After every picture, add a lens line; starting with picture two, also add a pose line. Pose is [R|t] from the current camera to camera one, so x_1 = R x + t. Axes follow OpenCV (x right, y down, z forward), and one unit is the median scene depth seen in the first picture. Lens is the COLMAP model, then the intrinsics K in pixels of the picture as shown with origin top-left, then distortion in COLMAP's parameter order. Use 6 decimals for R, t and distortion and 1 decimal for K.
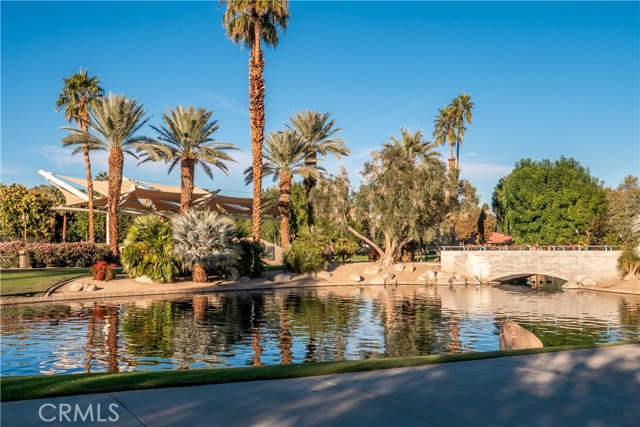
lens RADIAL K [[716.3, 0, 319.6], [0, 716.3, 214.9], [0, 0, 1]] dist [-0.019755, 0.000000]
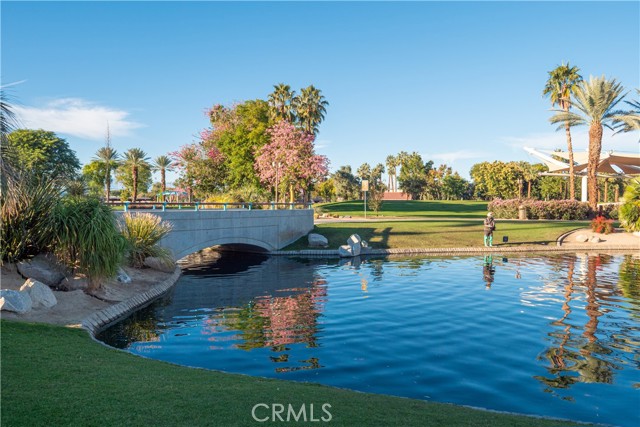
lens RADIAL K [[452.3, 0, 320.7], [0, 452.3, 216.1], [0, 0, 1]] dist [-0.045494, 0.001899]
pose [[0.731715, 0.028334, -0.681022, -0.111283], [0.021415, 0.997687, 0.064519, 0.006562], [0.681275, -0.061794, 0.729415, 0.130728]]
